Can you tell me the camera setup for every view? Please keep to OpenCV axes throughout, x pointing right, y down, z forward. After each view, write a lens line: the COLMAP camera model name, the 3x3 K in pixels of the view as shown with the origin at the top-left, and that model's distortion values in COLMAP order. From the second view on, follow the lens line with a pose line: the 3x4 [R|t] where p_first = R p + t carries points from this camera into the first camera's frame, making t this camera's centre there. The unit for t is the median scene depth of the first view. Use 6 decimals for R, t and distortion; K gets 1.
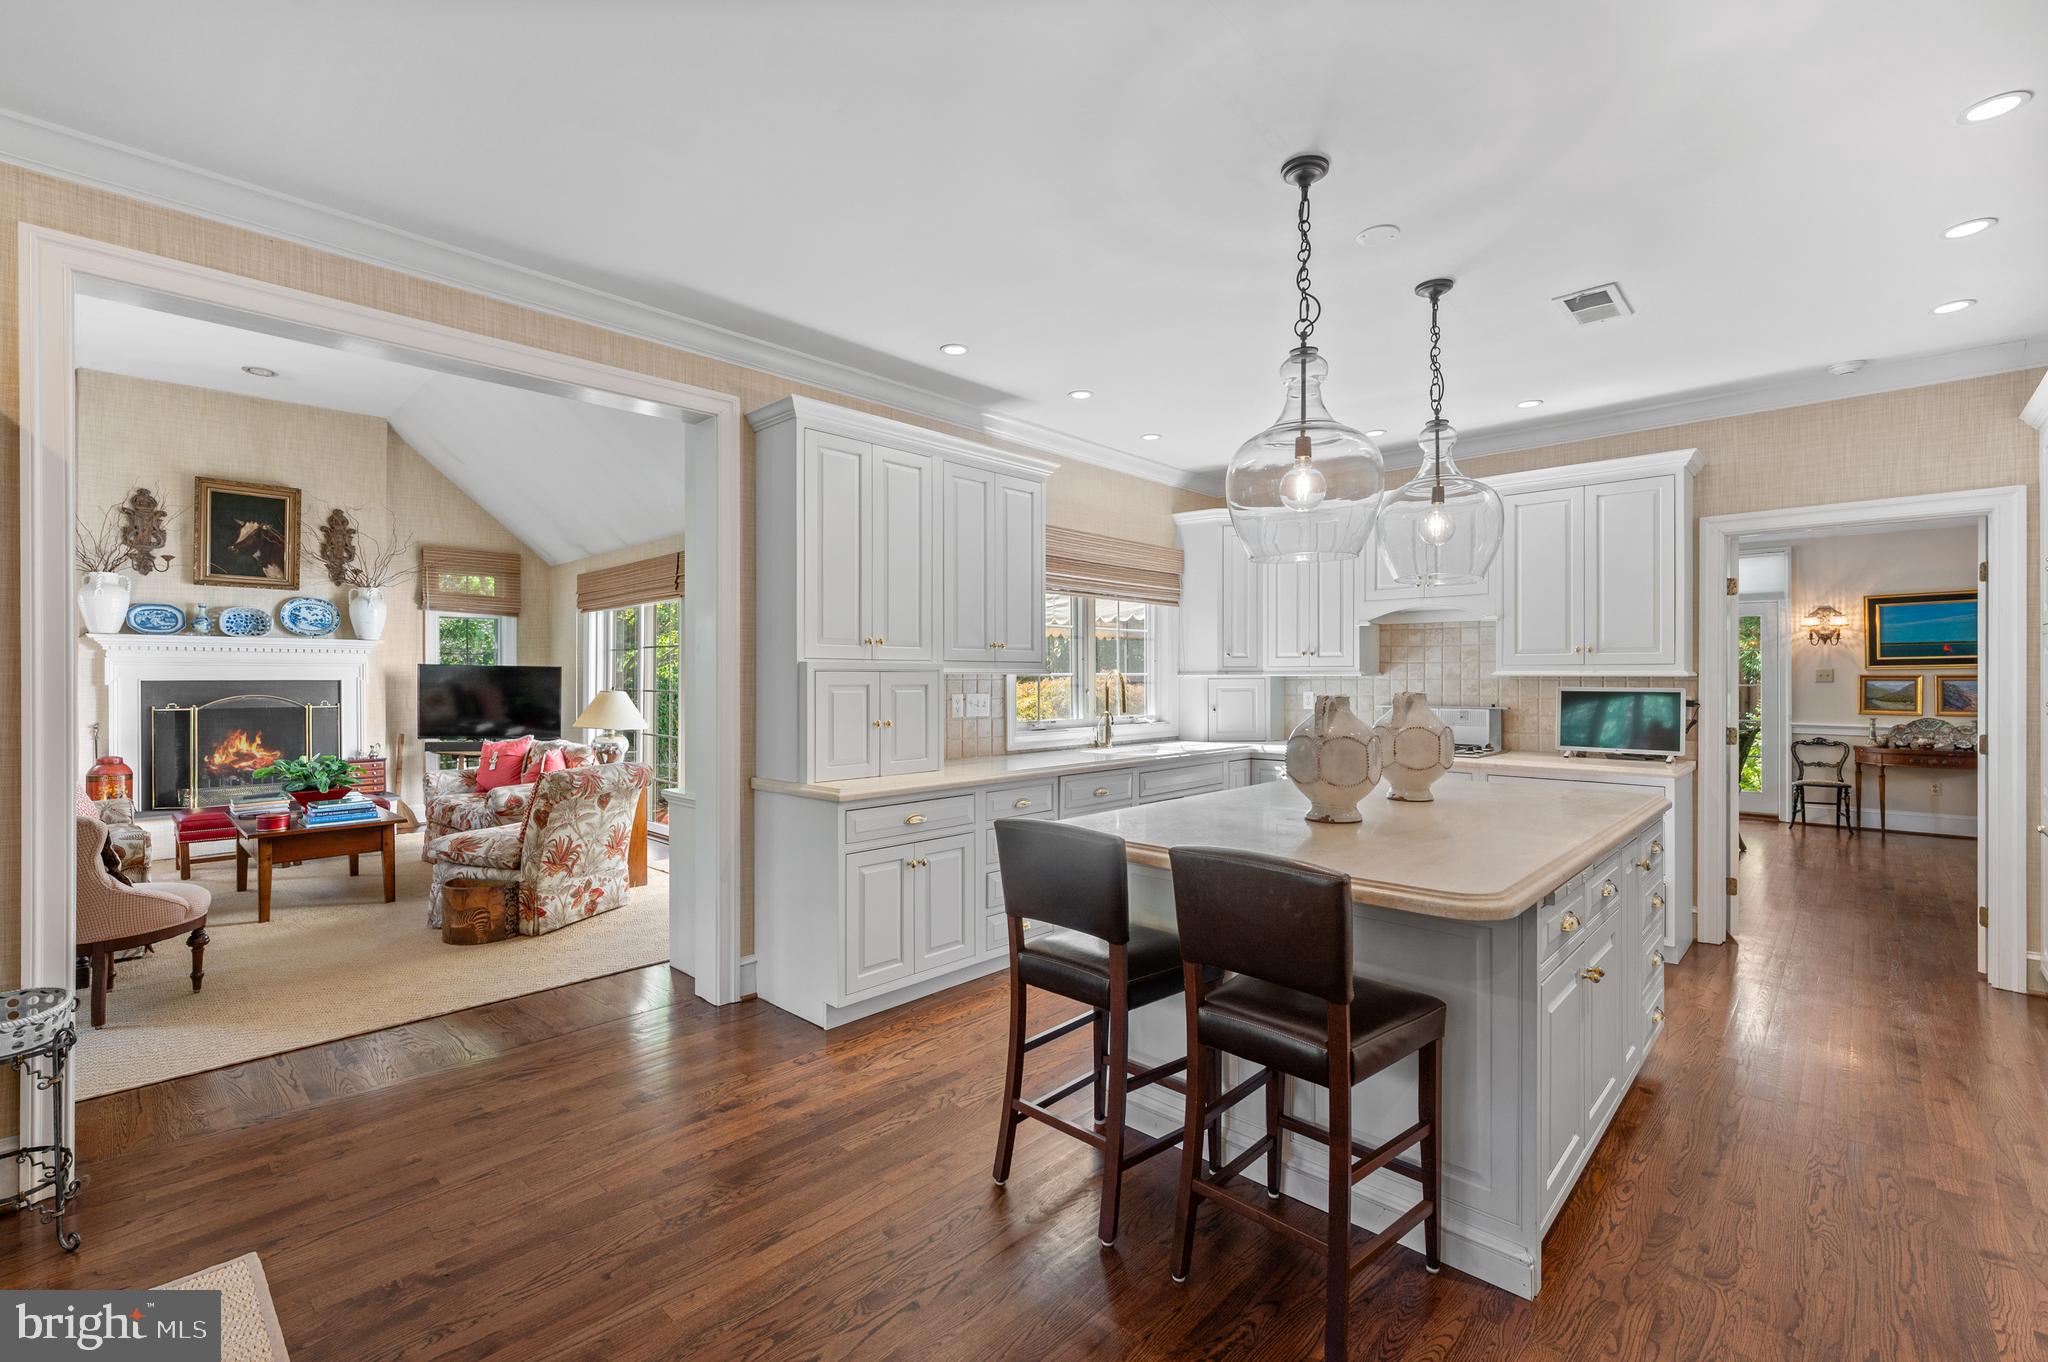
lens RADIAL K [[905.8, 0, 1020.8], [0, 905.8, 671.2], [0, 0, 1]] dist [0.001220, -0.000424]
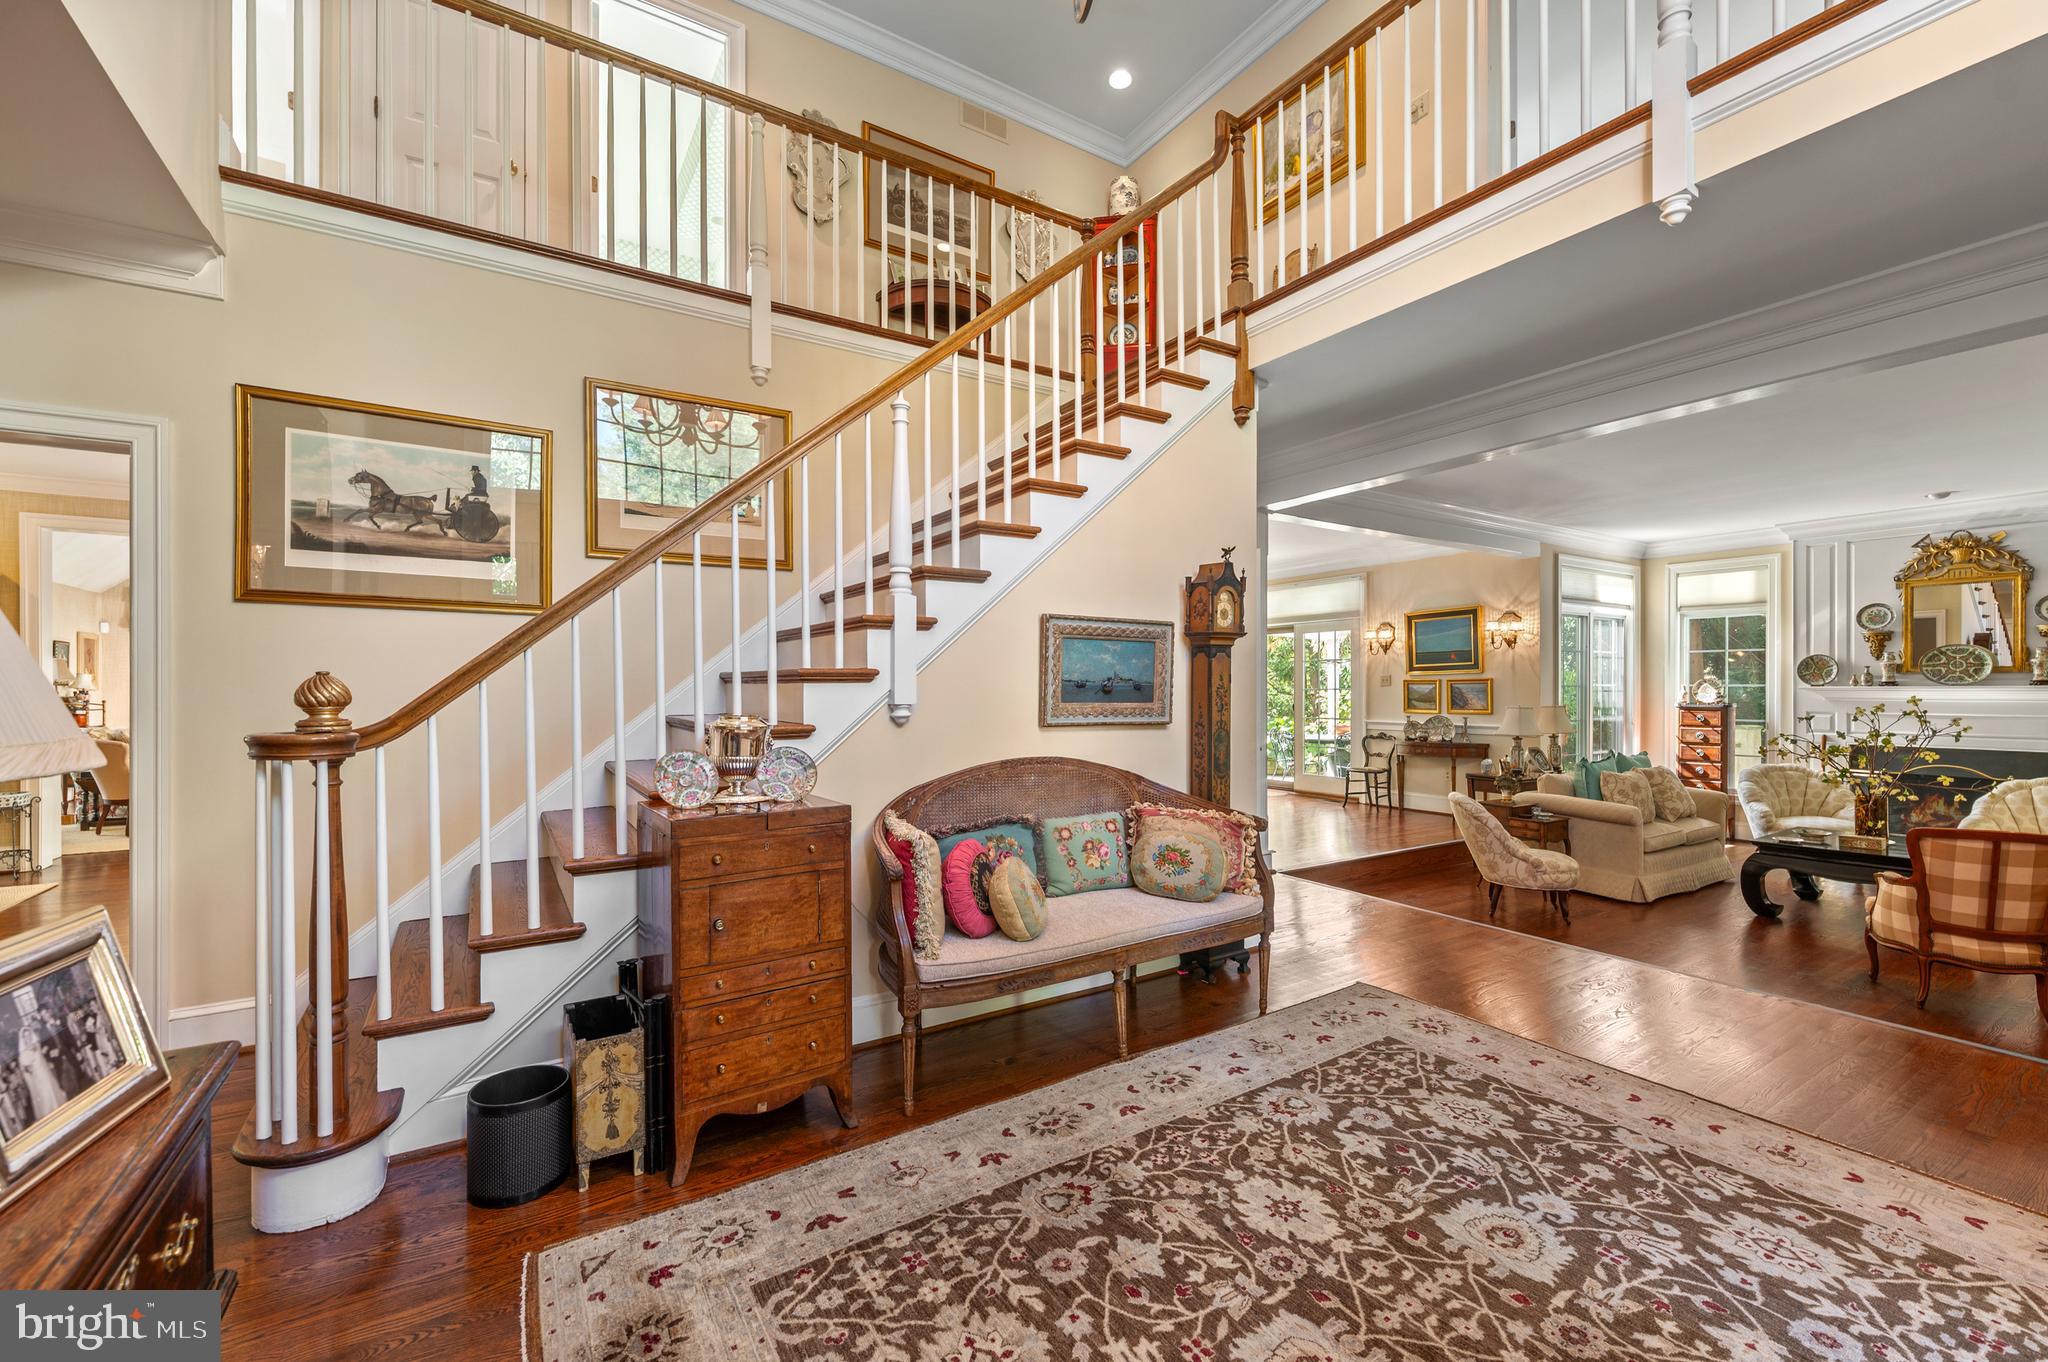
lens RADIAL K [[837.8, 0, 1032.3], [0, 837.8, 692.0], [0, 0, 1]] dist [-0.000289, -0.000004]
pose [[0.971471, 0.000819, -0.237158, 1.599926], [0.000939, 0.999973, 0.007299, 0.027116], [0.237158, -0.007313, 0.971444, -0.414756]]
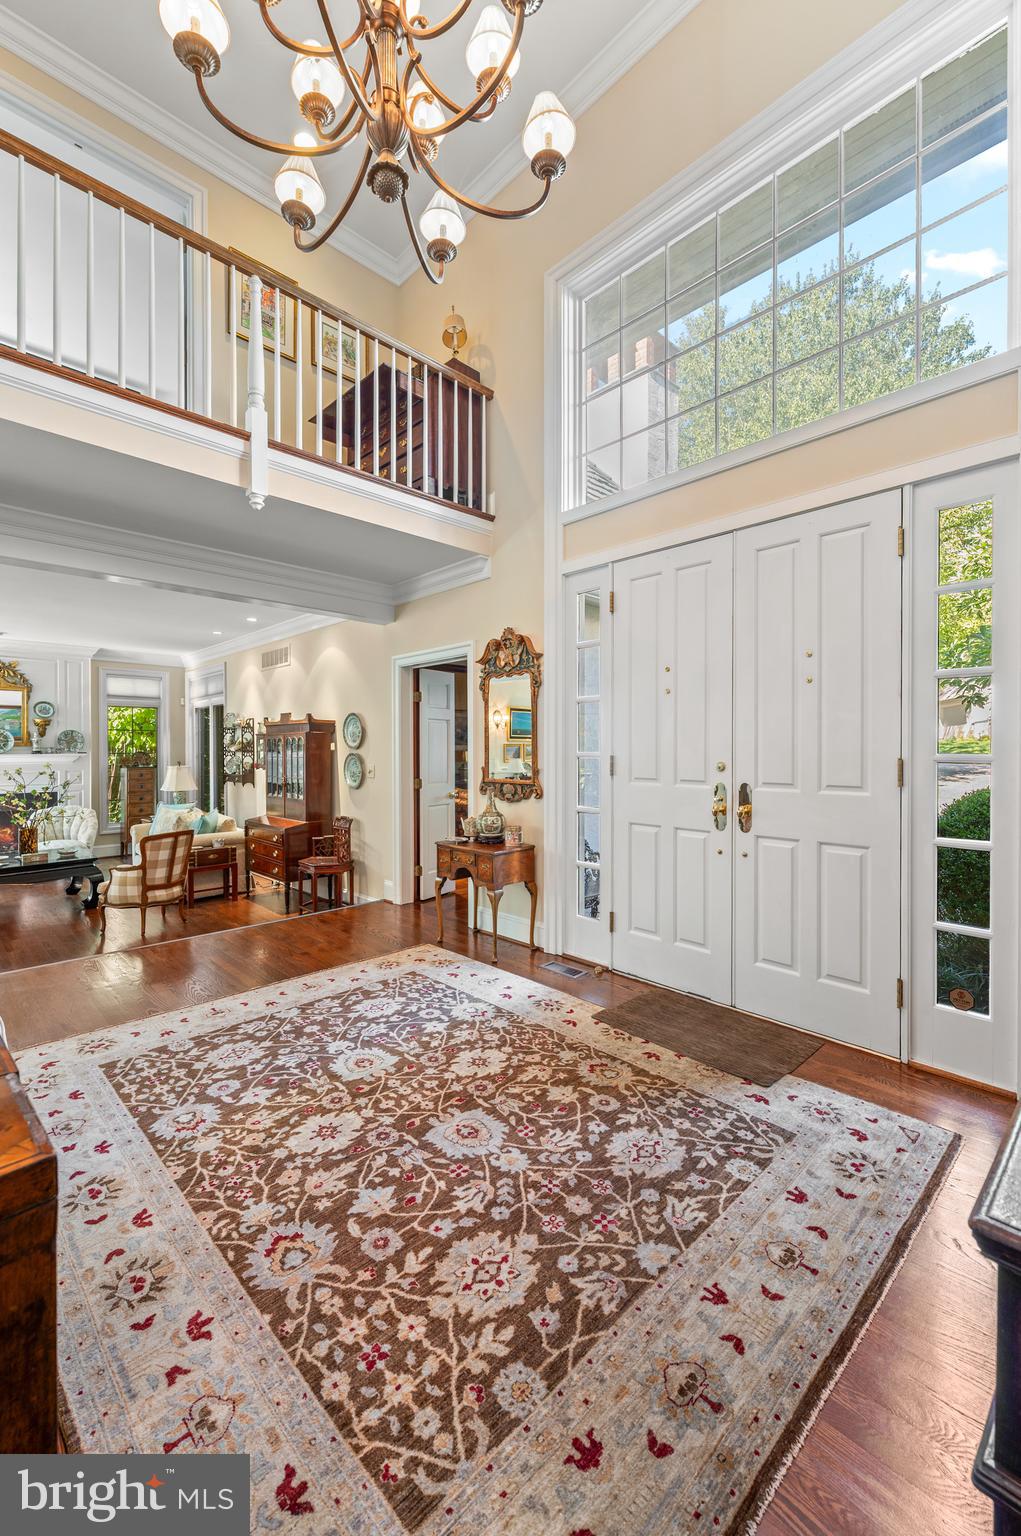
lens RADIAL K [[628.4, 0, 520.1], [0, 628.4, 750.1], [0, 0, 1]] dist [-0.000289, -0.000004]
pose [[0.036792, -0.003324, 0.999317, 1.015120], [-0.002632, 0.999991, 0.003424, 0.001404], [-0.999319, -0.002757, 0.036783, -0.034688]]
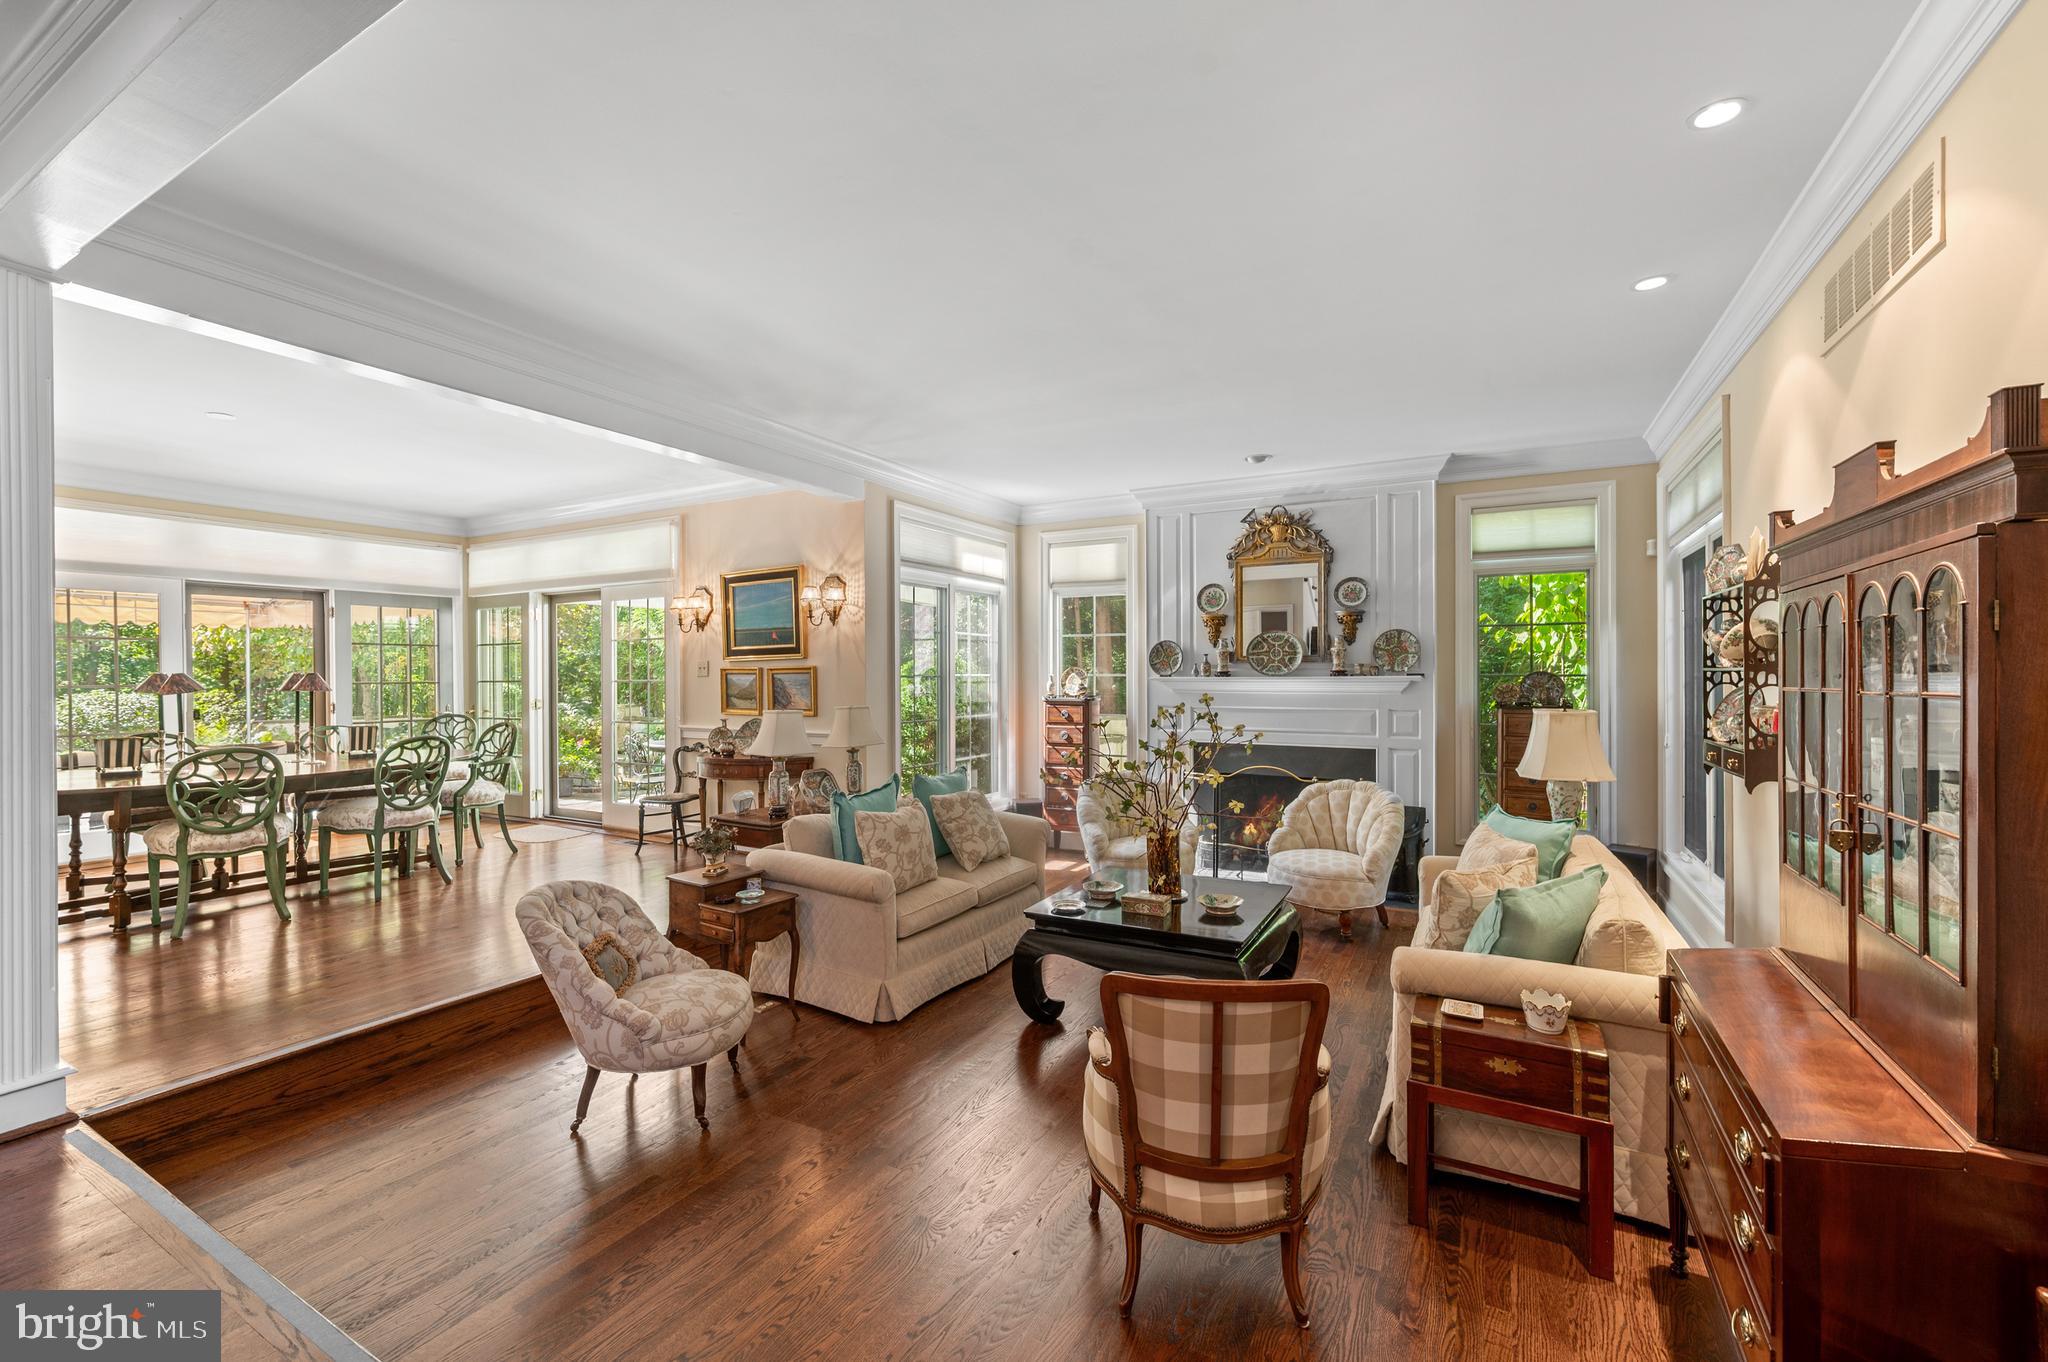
lens RADIAL K [[837.8, 0, 1030.0], [0, 837.8, 675.8], [0, 0, 1]] dist [-0.000289, -0.000004]
pose [[0.967147, -0.002875, 0.254202, 2.257353], [0.001397, 0.999981, 0.005993, 0.016796], [-0.254215, -0.005441, 0.967133, 0.387115]]
